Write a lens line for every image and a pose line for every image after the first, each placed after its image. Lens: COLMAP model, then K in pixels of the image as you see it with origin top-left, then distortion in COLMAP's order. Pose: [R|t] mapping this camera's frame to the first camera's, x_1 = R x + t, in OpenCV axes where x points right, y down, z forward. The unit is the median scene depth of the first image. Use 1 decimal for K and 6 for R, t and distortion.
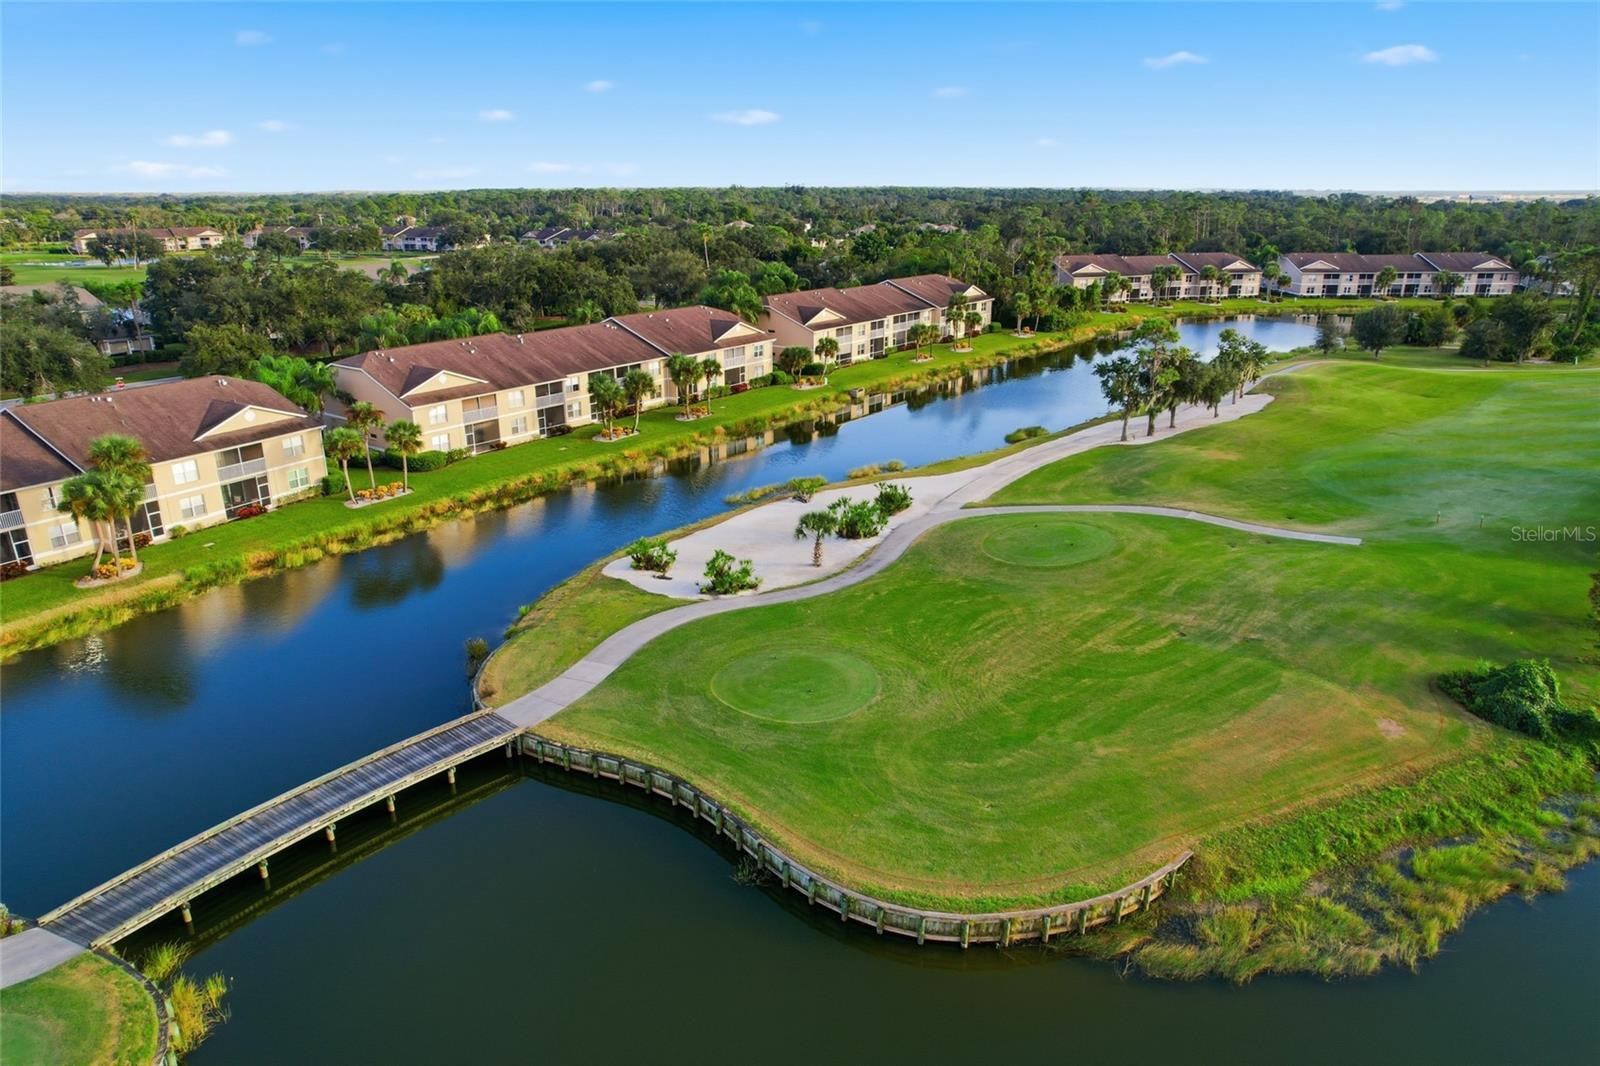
lens RADIAL K [[1022.6, 0, 799.3], [0, 1022.6, 566.4], [0, 0, 1]] dist [-0.059823, 0.044133]
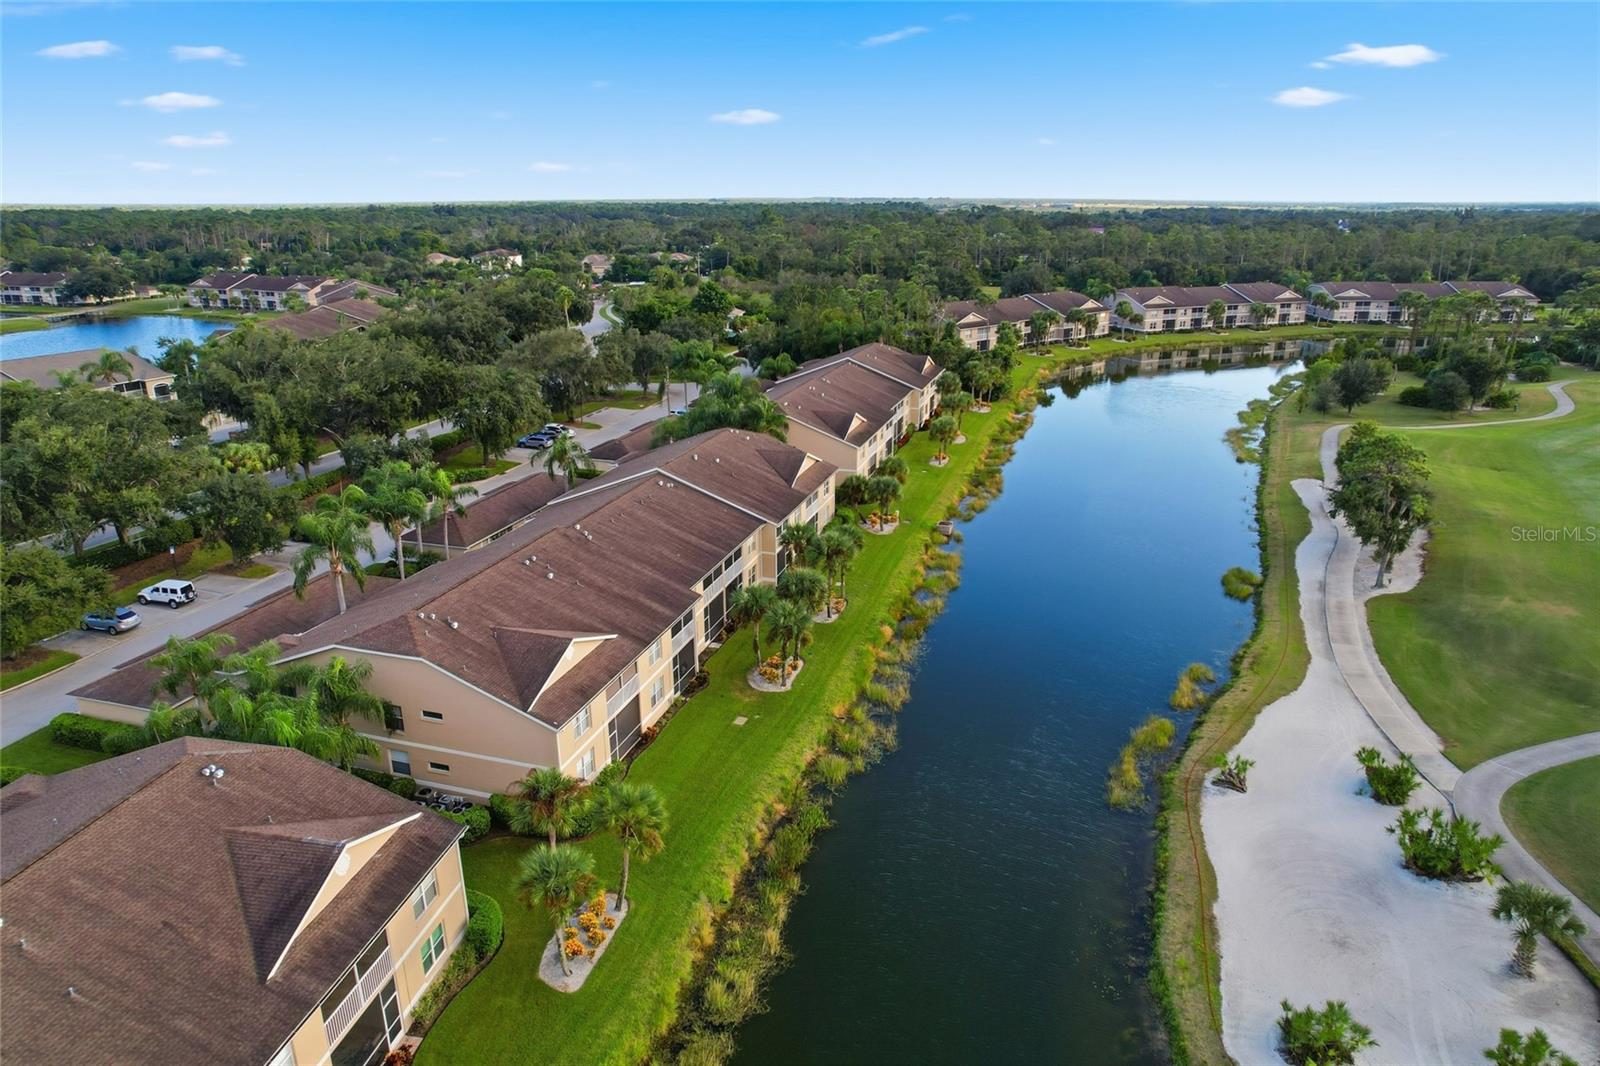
lens RADIAL K [[1022.6, 0, 803.1], [0, 1022.6, 565.2], [0, 0, 1]] dist [-0.059823, 0.044133]
pose [[0.939194, -0.118292, 0.322369, -0.332779], [0.121624, 0.992527, 0.009864, -0.182682], [-0.321127, 0.029944, 0.946563, 0.340237]]
